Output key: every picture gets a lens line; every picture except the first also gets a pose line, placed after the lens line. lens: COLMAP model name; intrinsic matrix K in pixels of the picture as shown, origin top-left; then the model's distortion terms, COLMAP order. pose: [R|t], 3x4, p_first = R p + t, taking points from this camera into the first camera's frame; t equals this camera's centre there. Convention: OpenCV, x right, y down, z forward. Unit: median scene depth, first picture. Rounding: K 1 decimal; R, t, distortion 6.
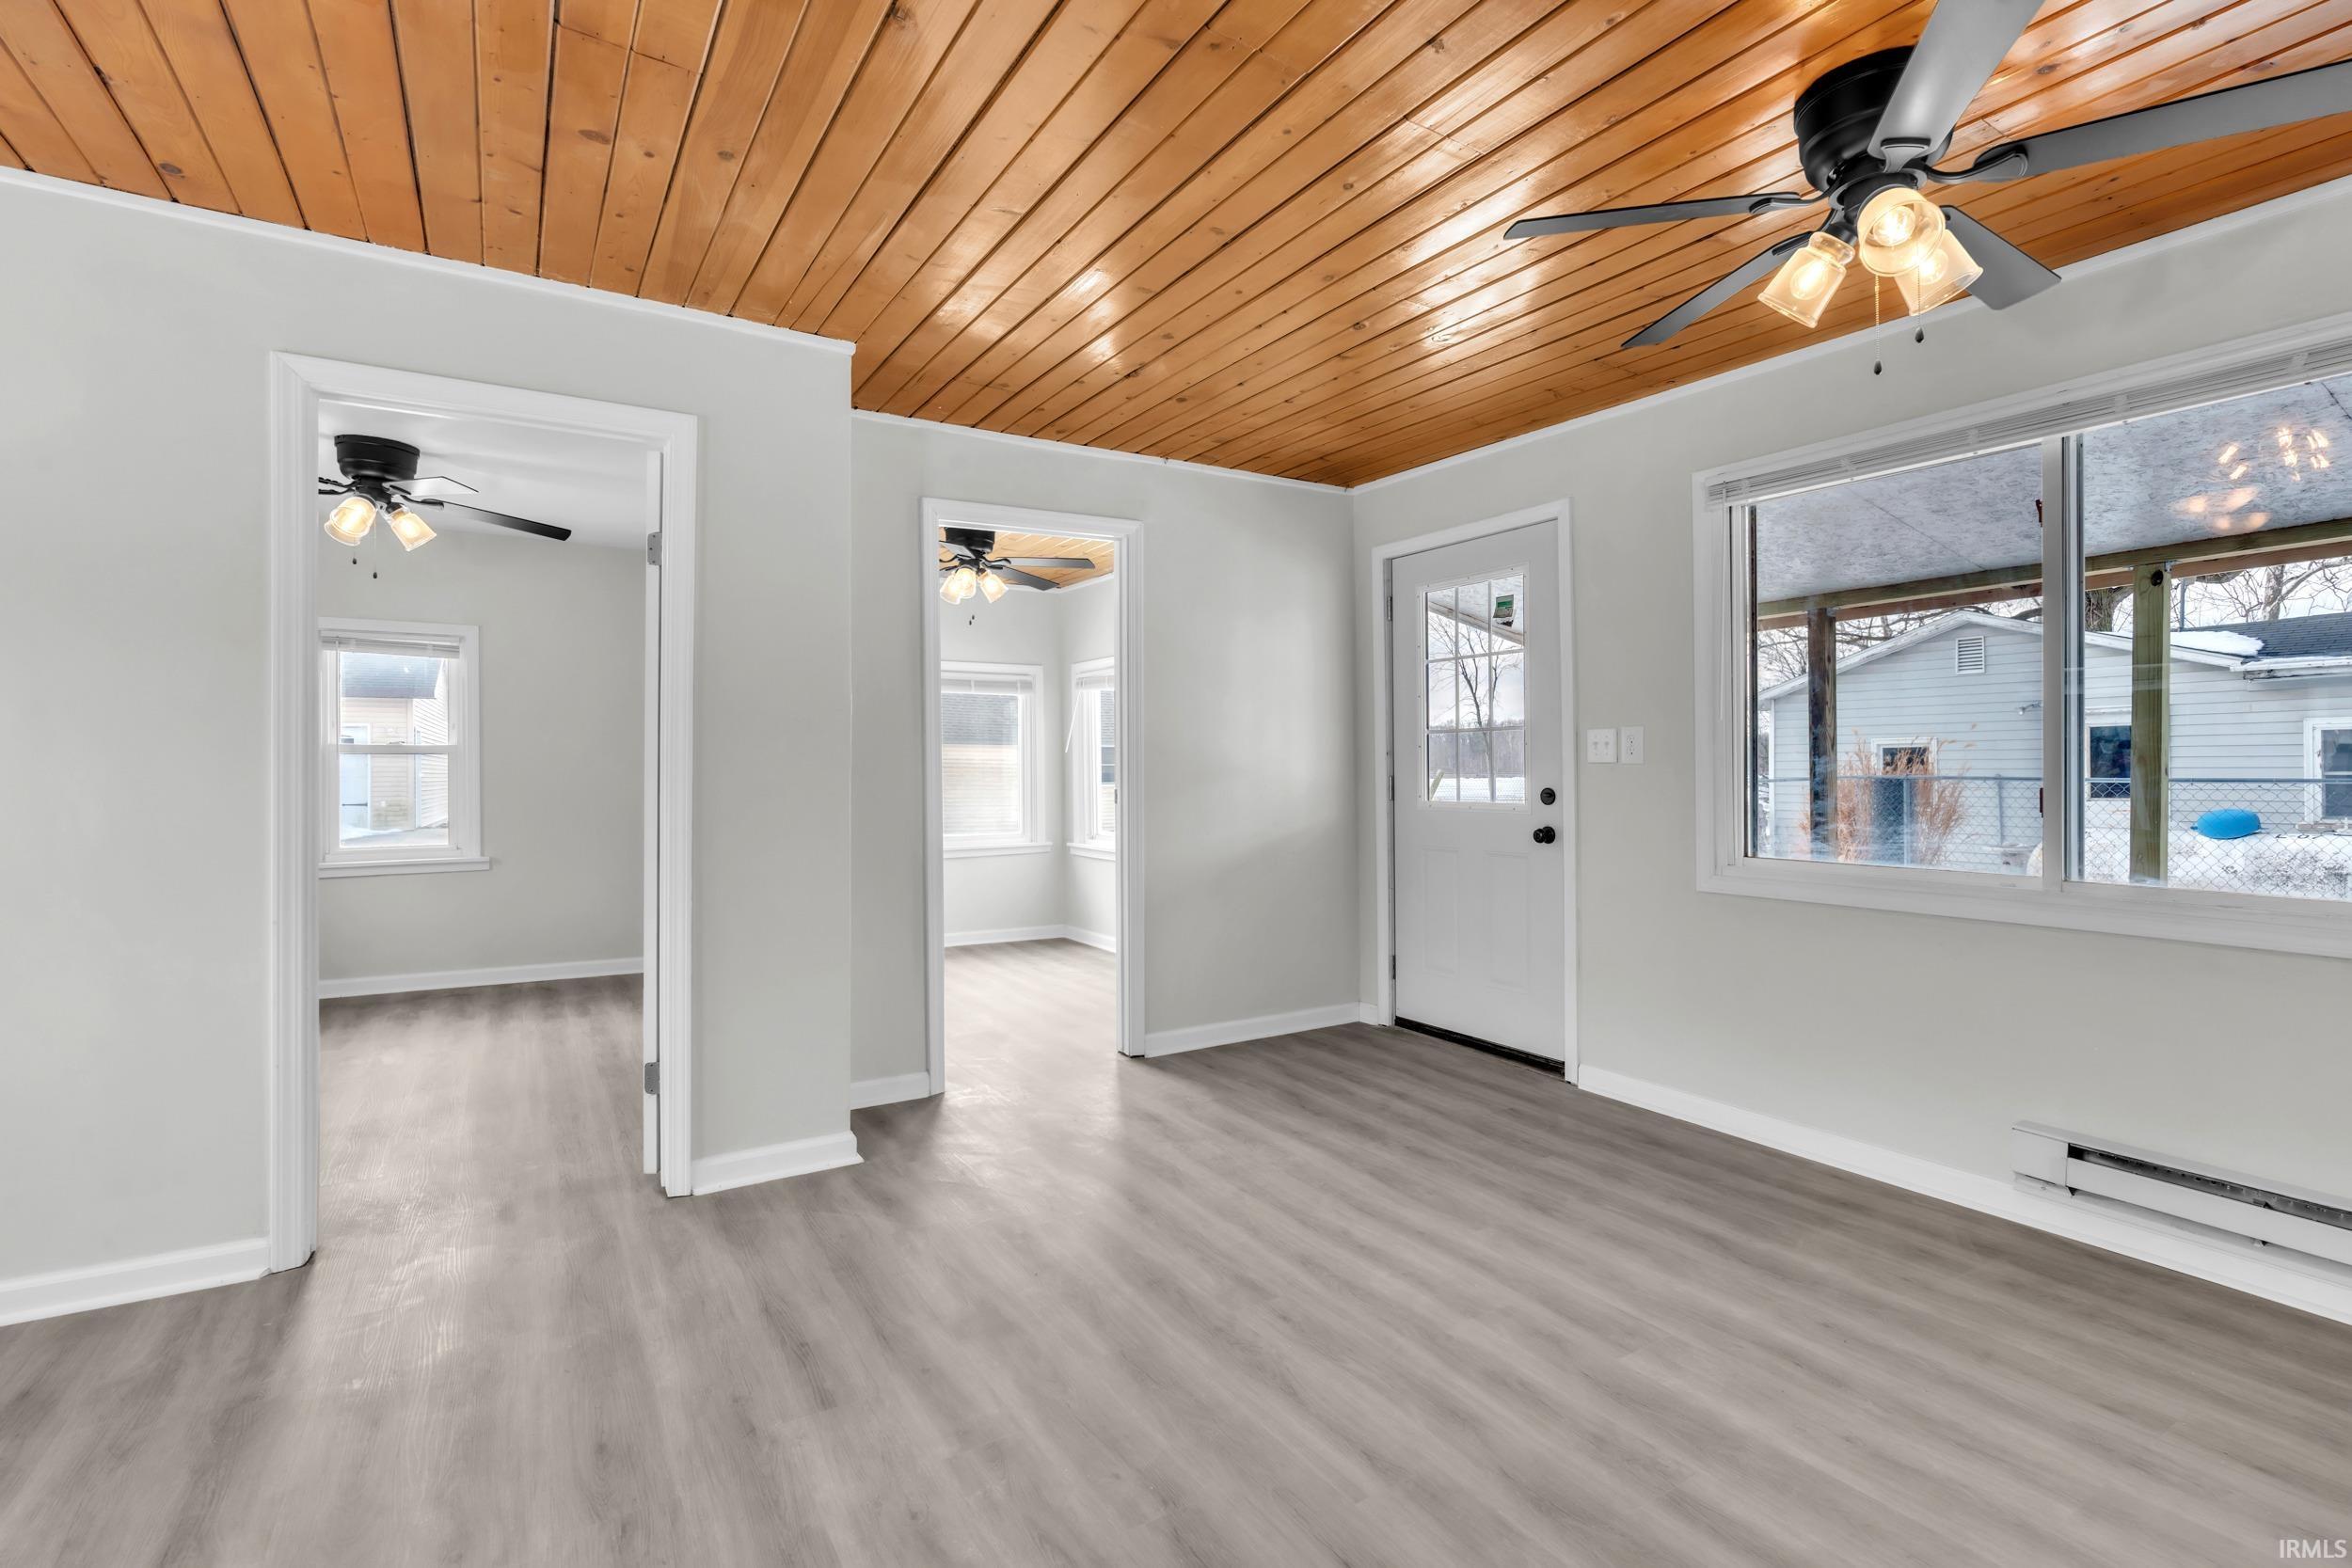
lens RADIAL K [[1085.0, 0, 1173.0], [0, 1085.0, 758.3], [0, 0, 1]] dist [-0.001173, 0.000597]
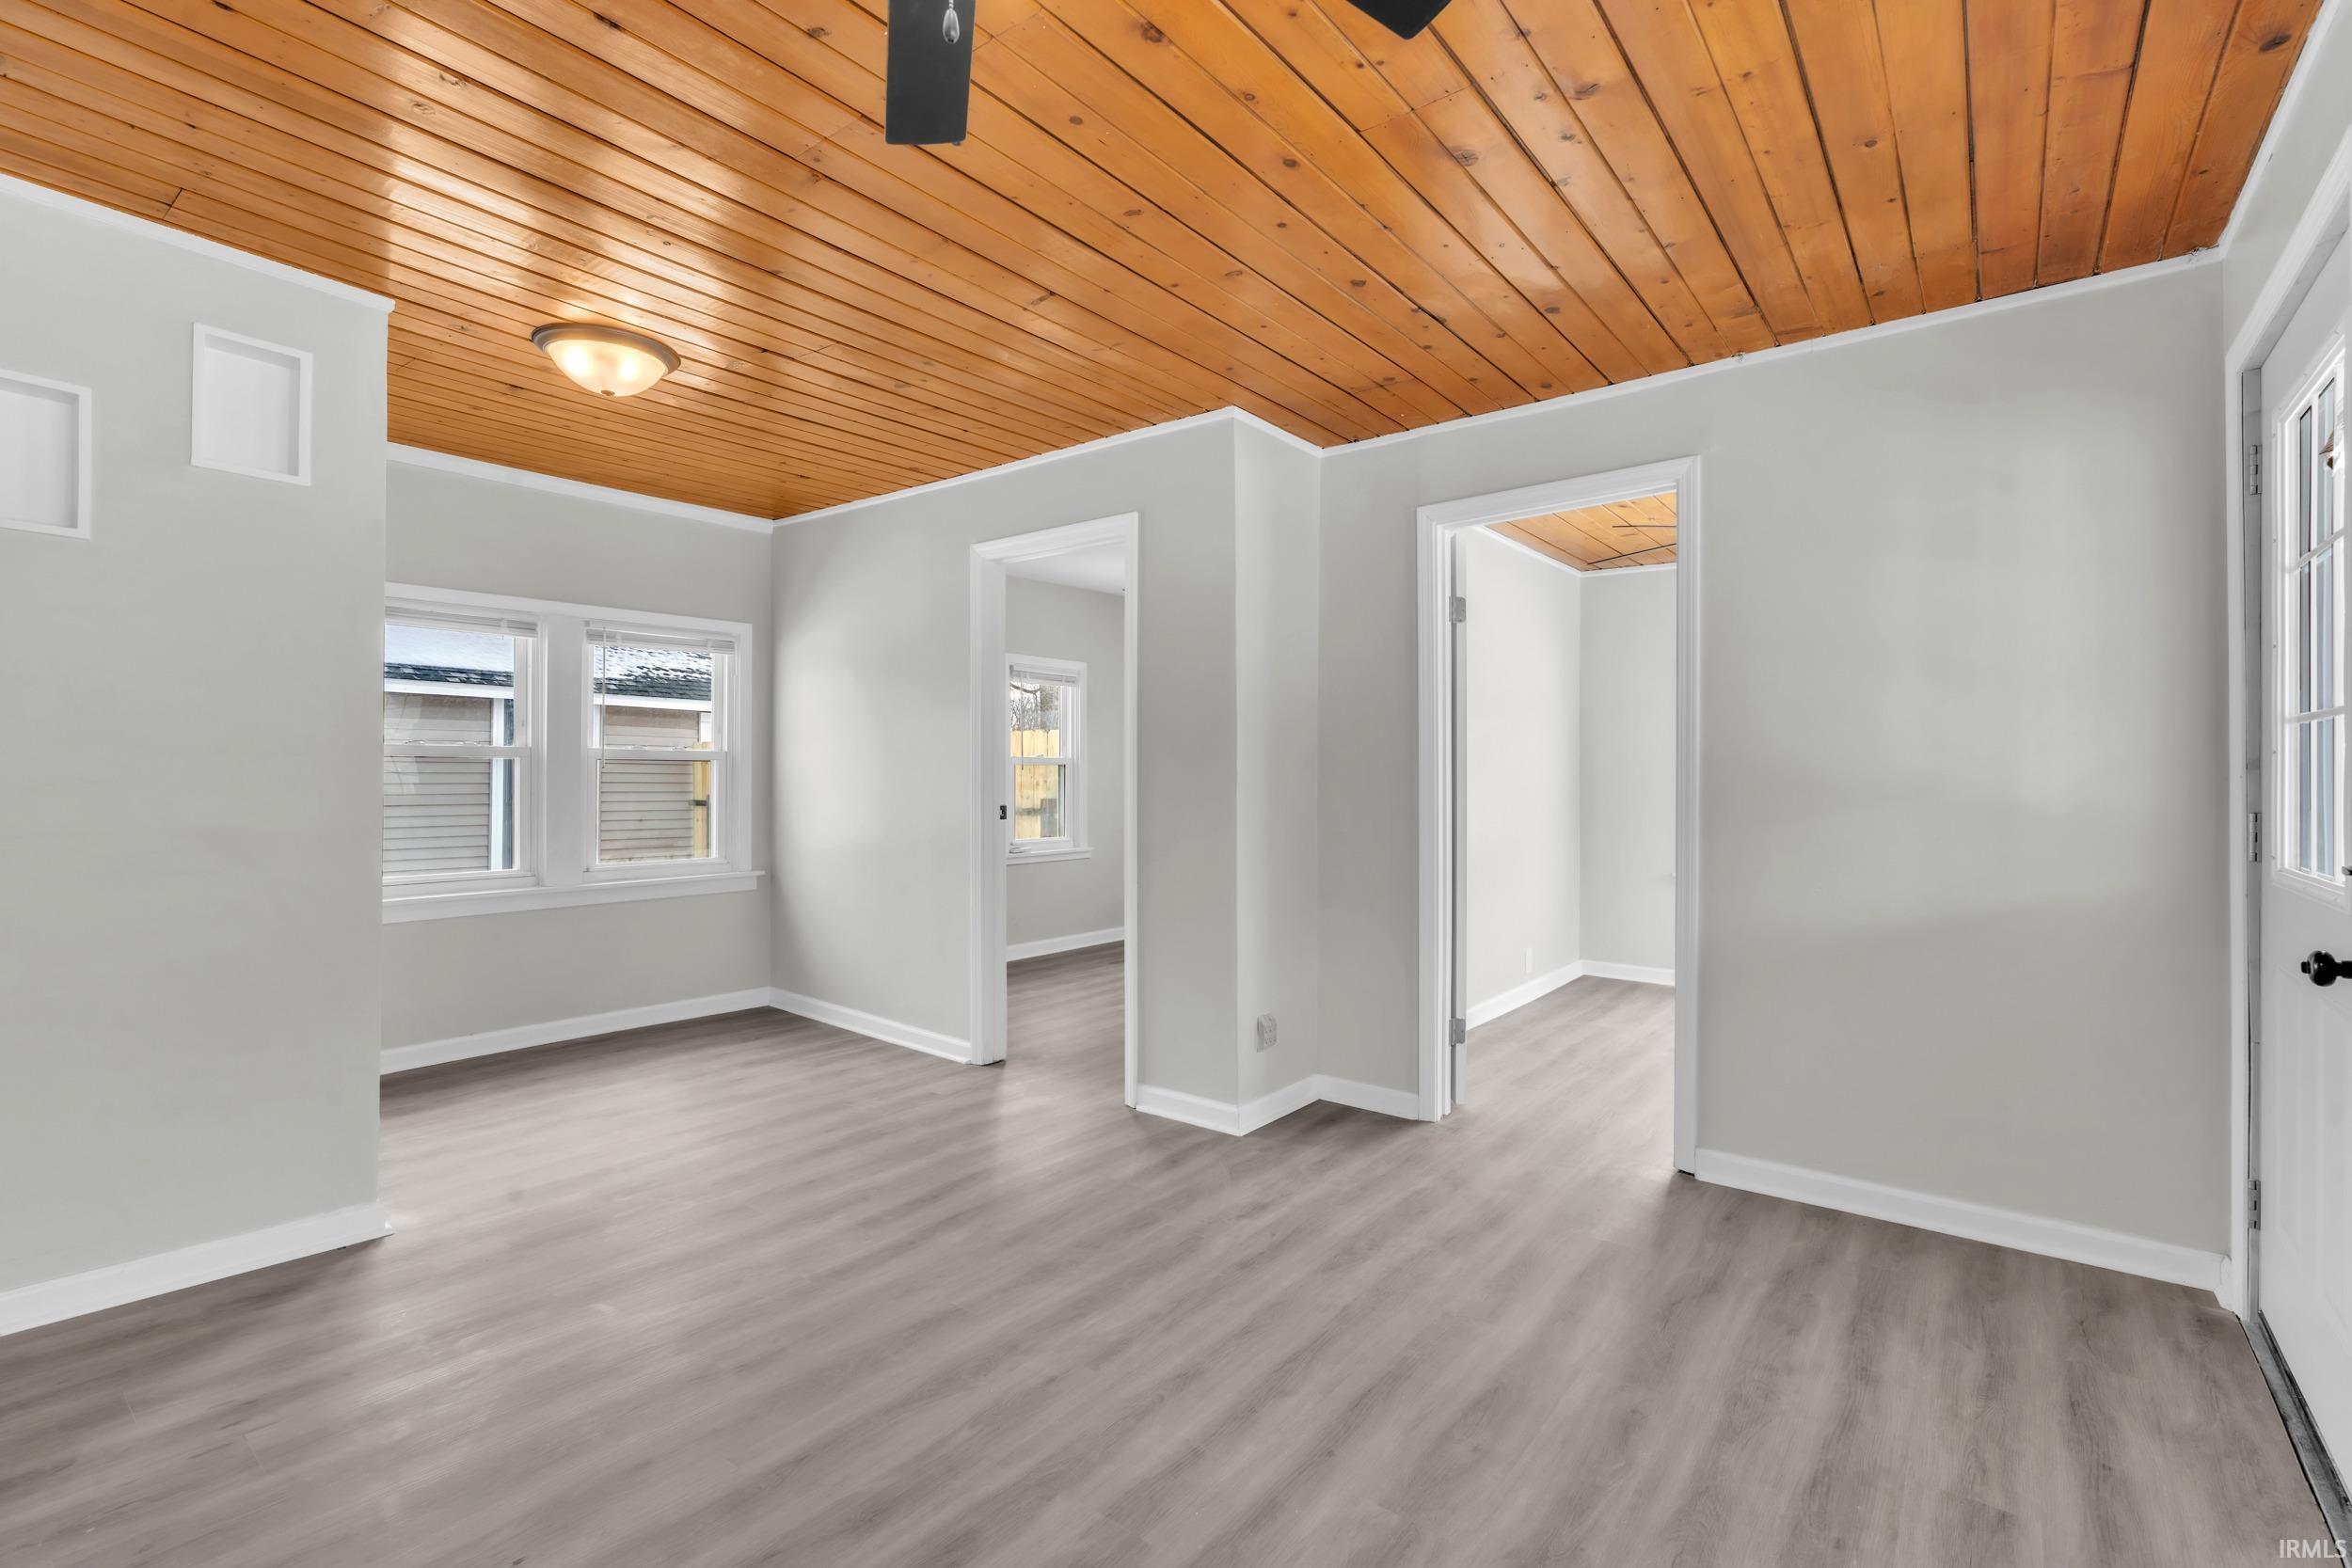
lens RADIAL K [[1057.2, 0, 1188.2], [0, 1057.2, 754.2], [0, 0, 1]] dist [-0.006417, -0.000041]
pose [[0.342165, -0.014954, -0.939521, 0.873862], [0.000321, 0.999875, -0.015798, -0.002616], [0.939640, 0.005104, 0.342127, 0.703740]]
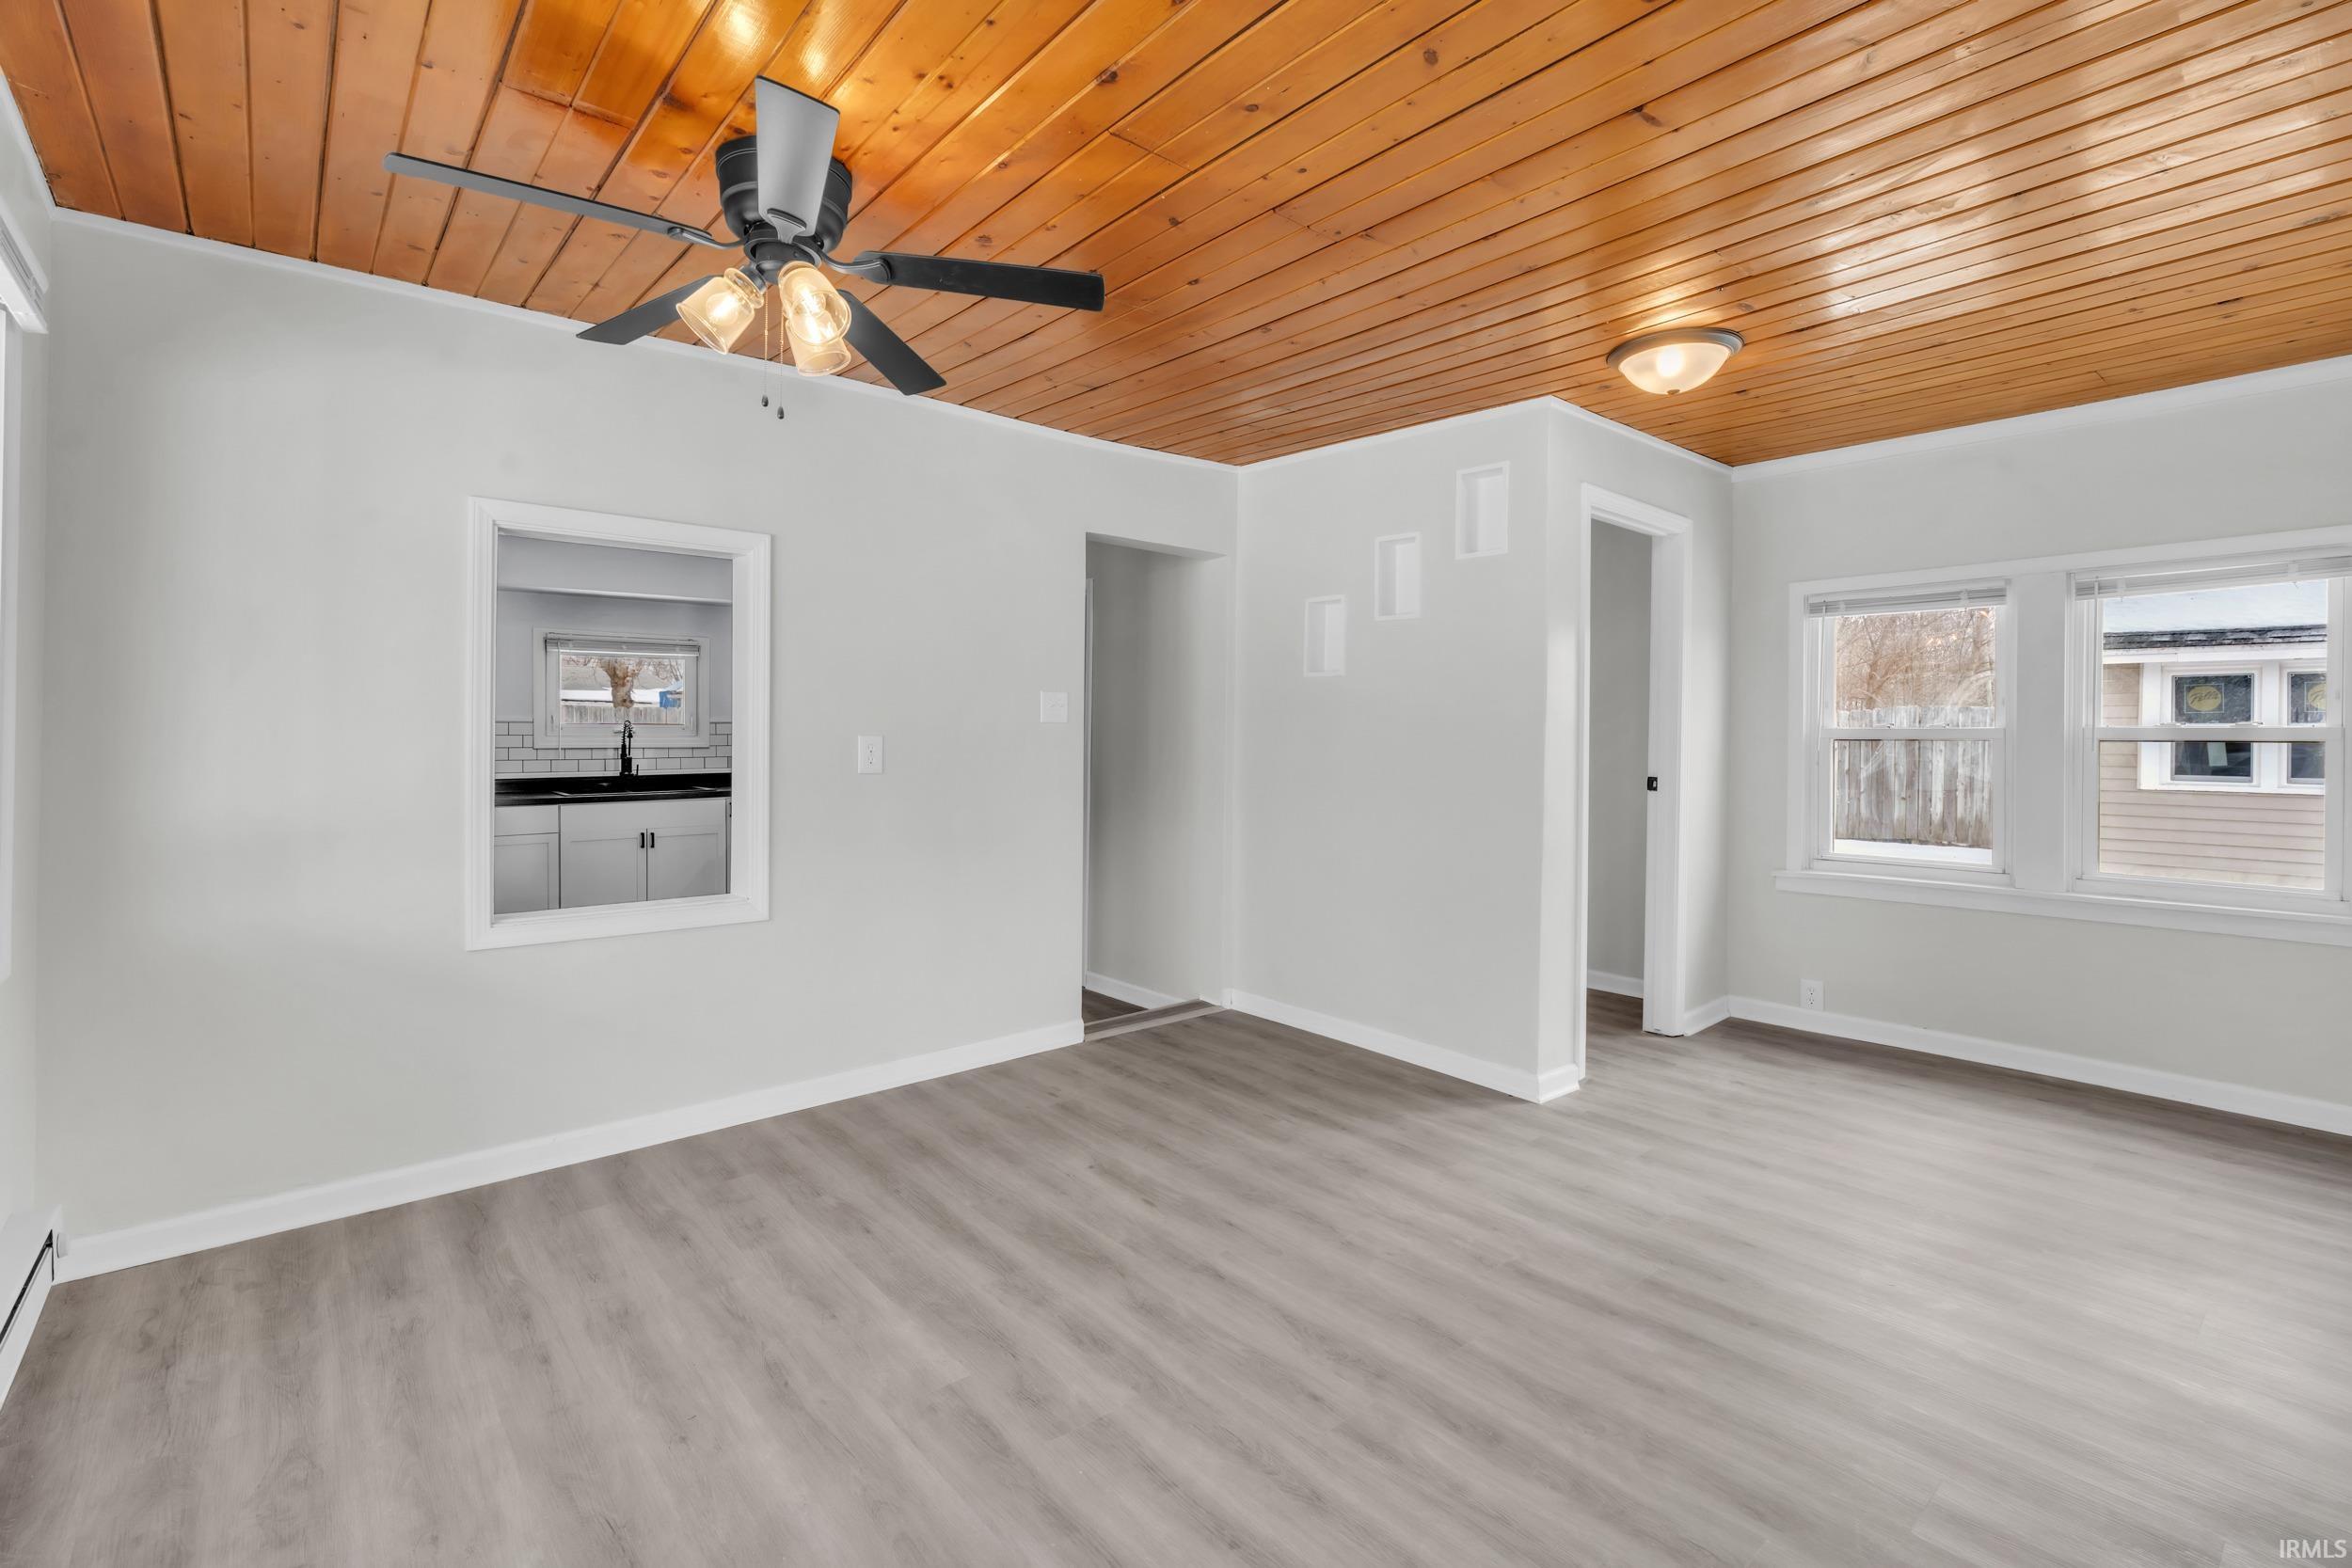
lens RADIAL K [[1060.0, 0, 1179.4], [0, 1060.0, 735.7], [0, 0, 1]] dist [0.000440, 0.000215]
pose [[-0.988328, -0.007424, -0.152160, 0.305242], [-0.006380, 0.999953, -0.007353, -0.012393], [0.152208, -0.006297, -0.988328, 1.613936]]
